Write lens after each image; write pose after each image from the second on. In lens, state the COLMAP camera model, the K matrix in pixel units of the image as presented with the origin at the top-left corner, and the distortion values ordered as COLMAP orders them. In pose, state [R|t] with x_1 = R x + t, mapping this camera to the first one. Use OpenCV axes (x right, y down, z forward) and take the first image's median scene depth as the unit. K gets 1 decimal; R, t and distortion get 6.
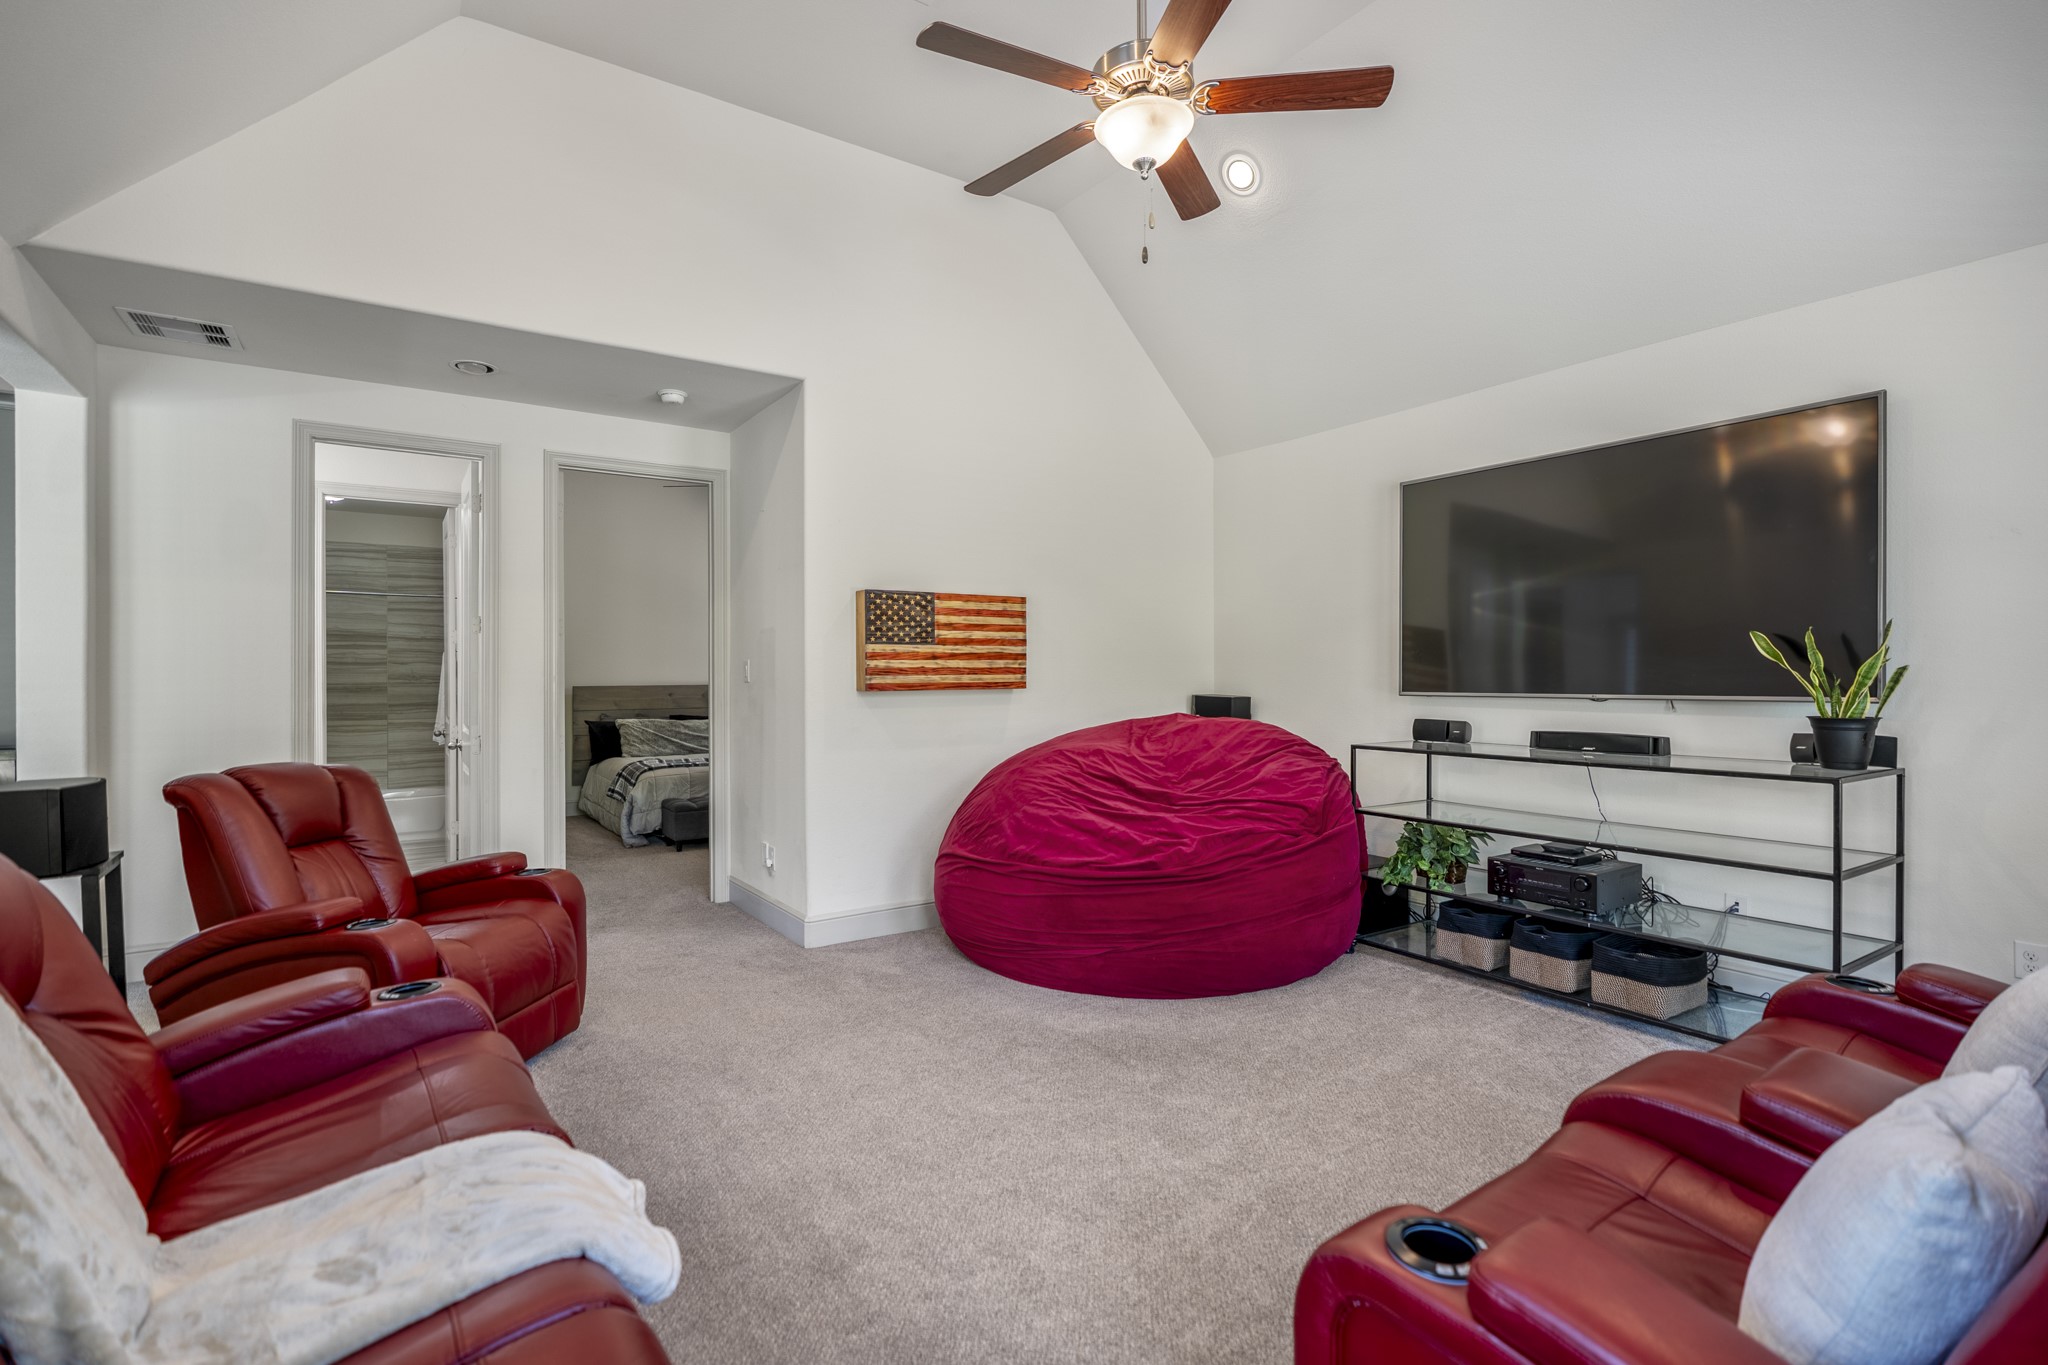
lens RADIAL K [[953.1, 0, 1035.1], [0, 953.1, 678.7], [0, 0, 1]] dist [0.003554, 0.000546]
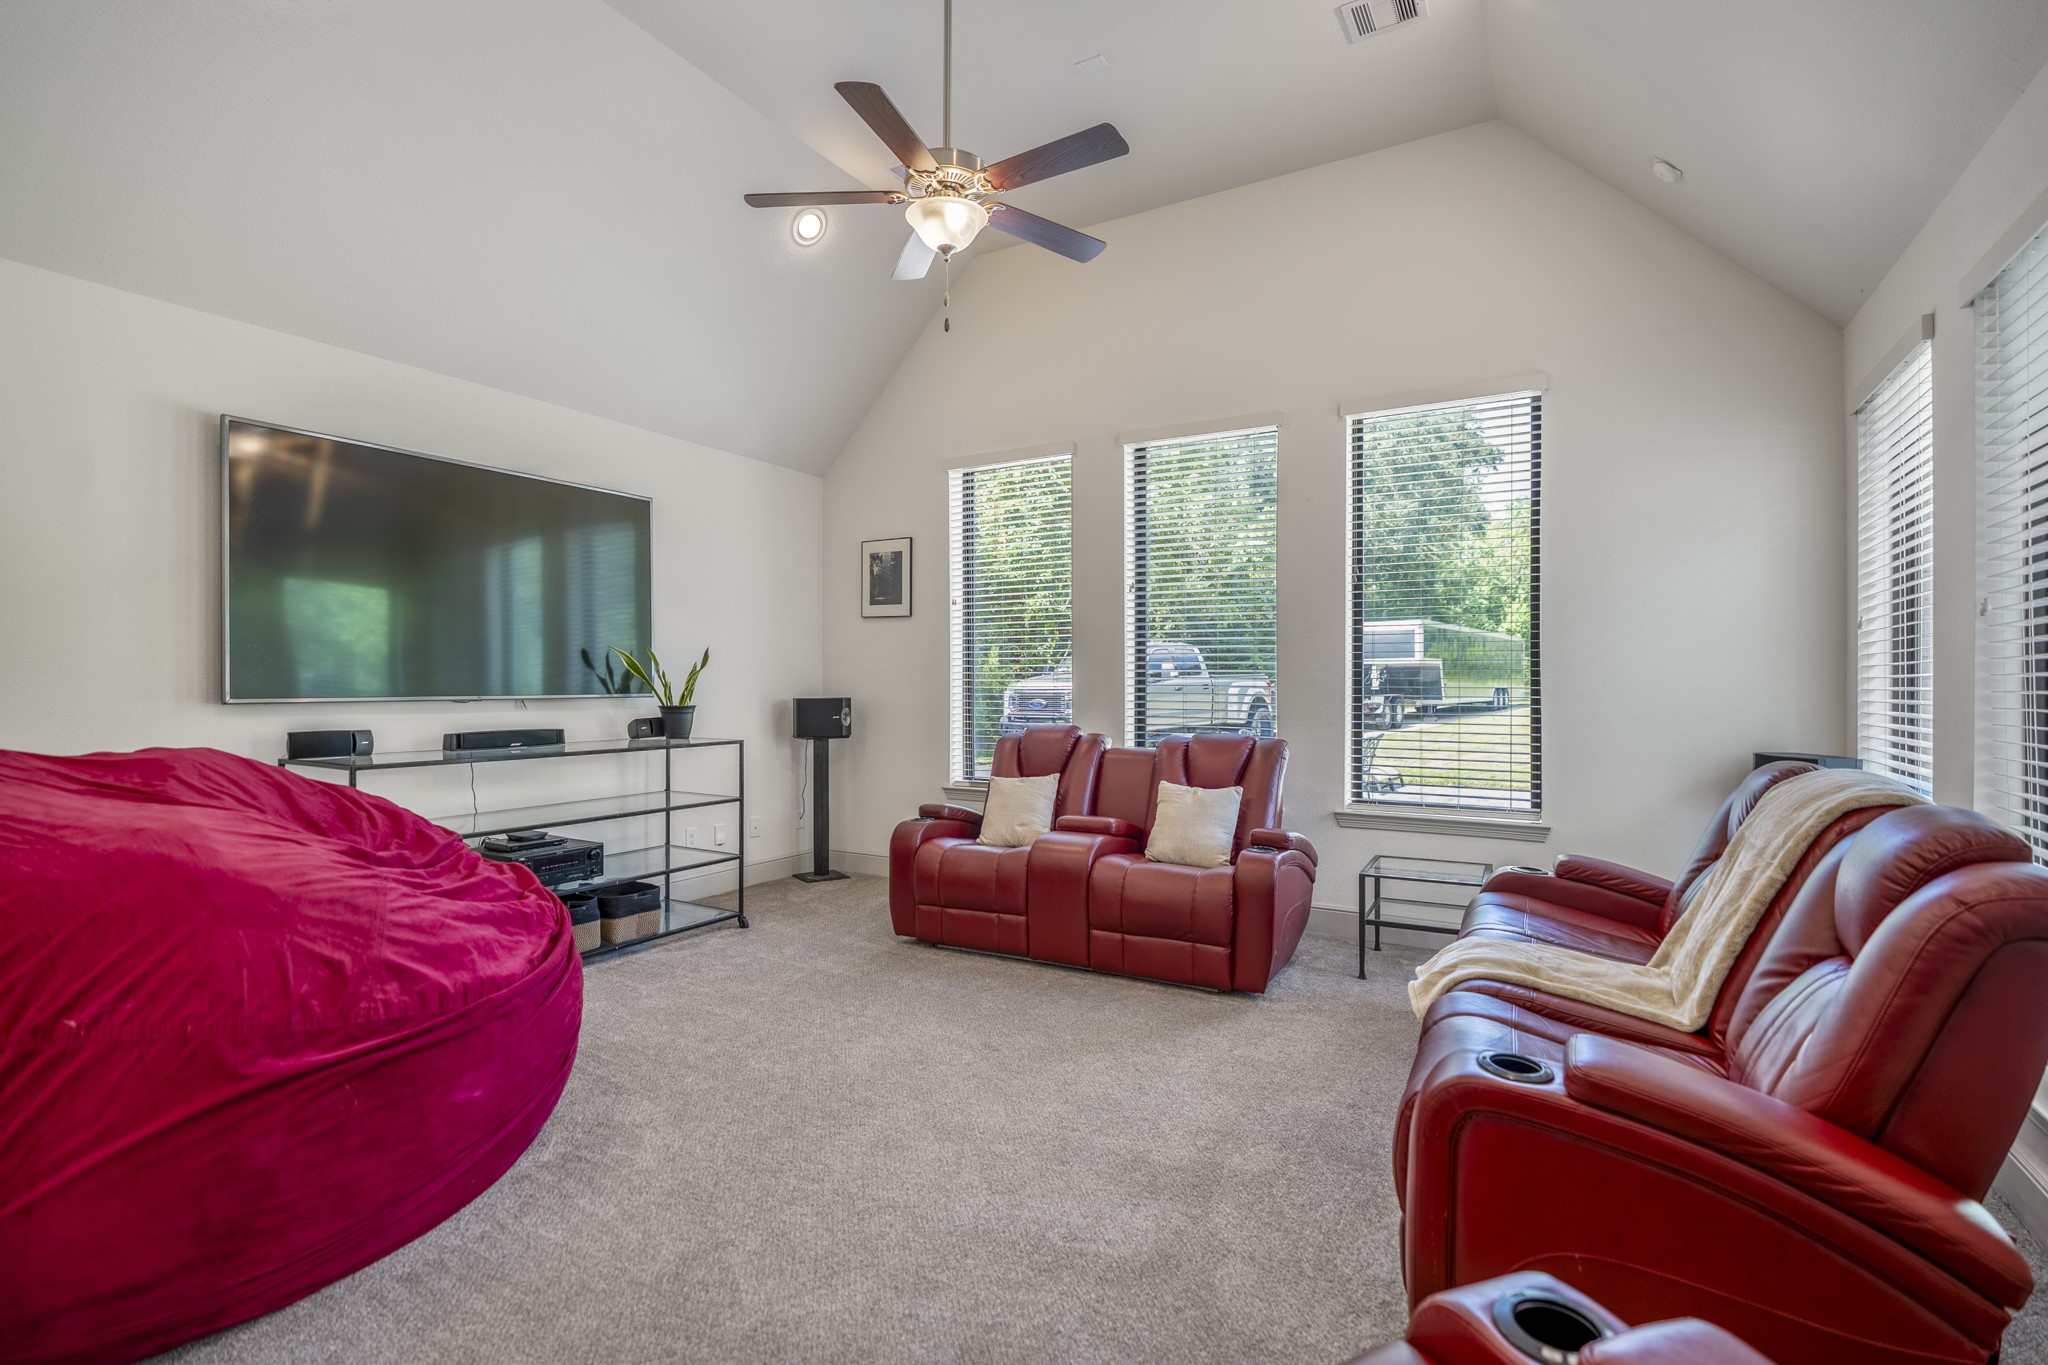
lens RADIAL K [[953.1, 0, 1026.9], [0, 953.1, 681.6], [0, 0, 1]] dist [0.003554, 0.000546]
pose [[-0.420155, -0.000115, 0.907452, -0.619150], [-0.000556, 1.000000, -0.000131, 0.001108], [-0.907452, -0.000559, -0.420155, 0.866586]]
